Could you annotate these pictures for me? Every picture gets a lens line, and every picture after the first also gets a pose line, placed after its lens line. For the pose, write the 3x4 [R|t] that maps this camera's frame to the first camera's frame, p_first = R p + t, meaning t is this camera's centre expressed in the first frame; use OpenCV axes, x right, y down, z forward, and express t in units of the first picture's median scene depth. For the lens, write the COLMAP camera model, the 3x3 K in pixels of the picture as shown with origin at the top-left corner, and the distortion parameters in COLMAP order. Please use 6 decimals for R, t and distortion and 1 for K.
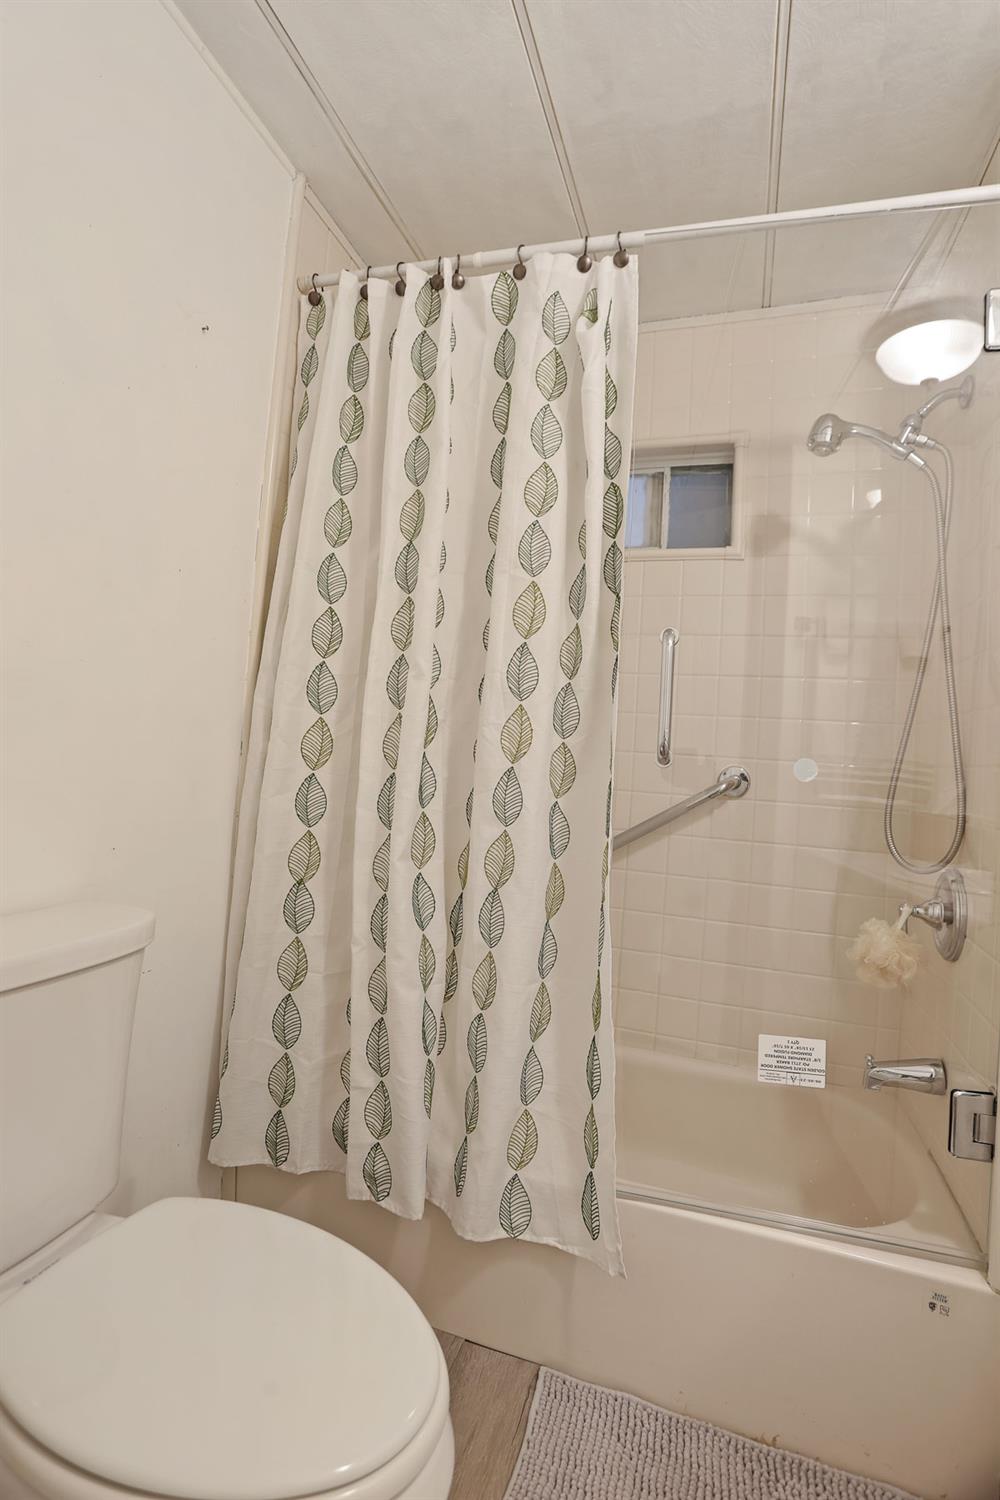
lens RADIAL K [[700.7, 0, 500.0], [0, 700.7, 750.0], [0, 0, 1]] dist [-0.075931, 0.030578]
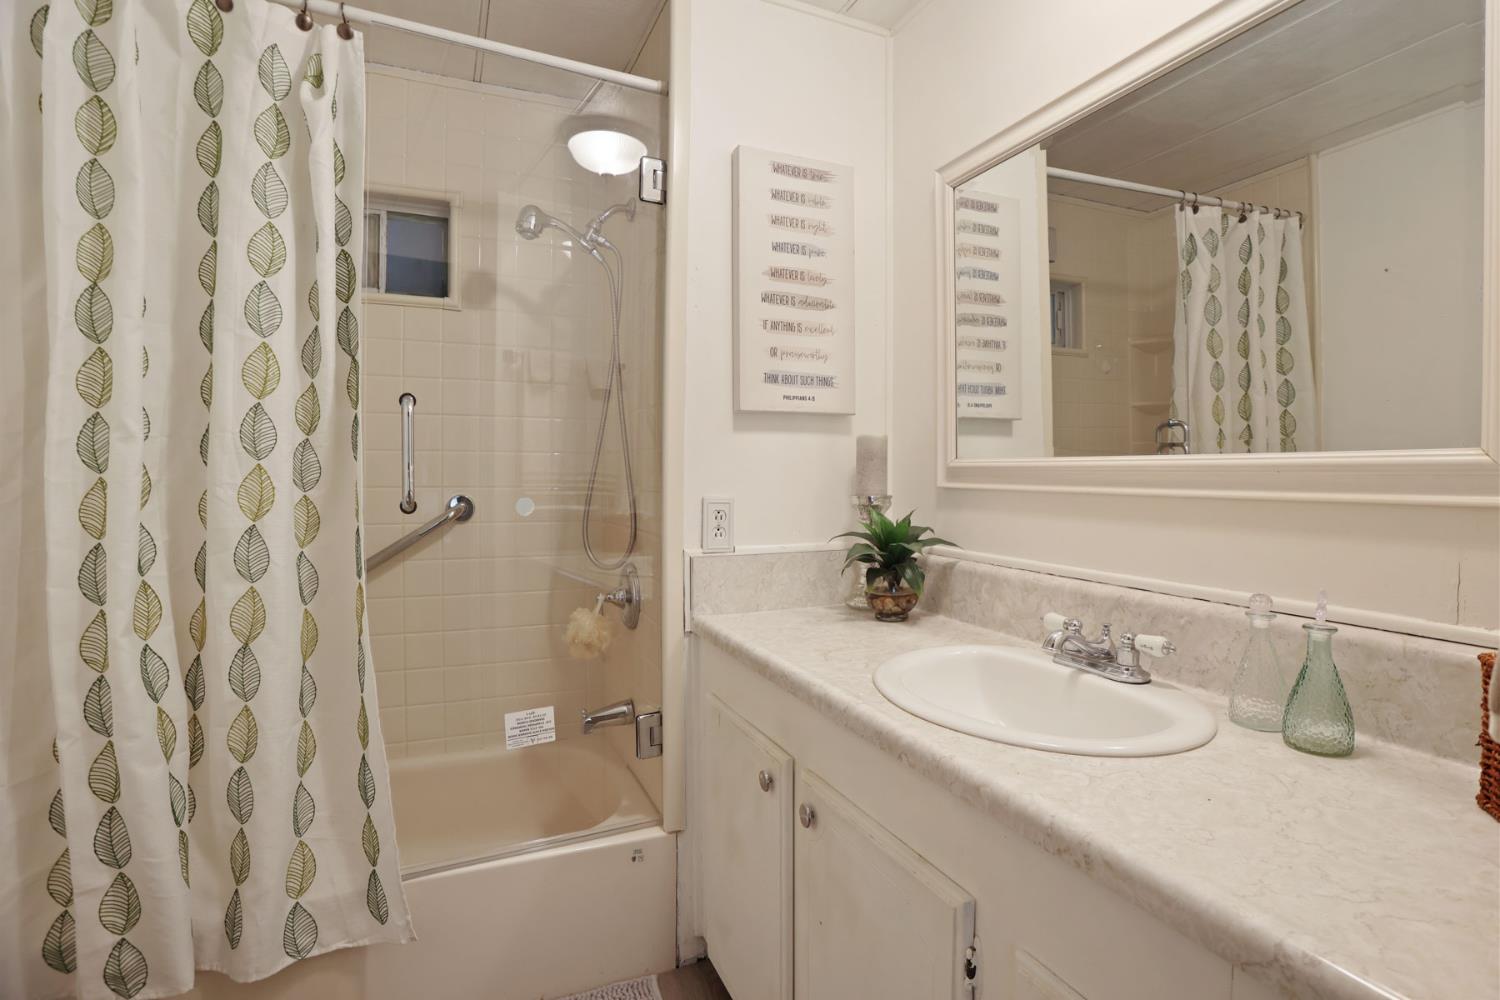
lens RADIAL K [[700.7, 0, 753.3], [0, 700.7, 494.3], [0, 0, 1]] dist [-0.075931, 0.030578]
pose [[0.728386, -0.072654, 0.681304, -0.120916], [0.021420, 0.996291, 0.083343, -0.086026], [-0.684832, -0.046113, 0.727241, -0.218578]]
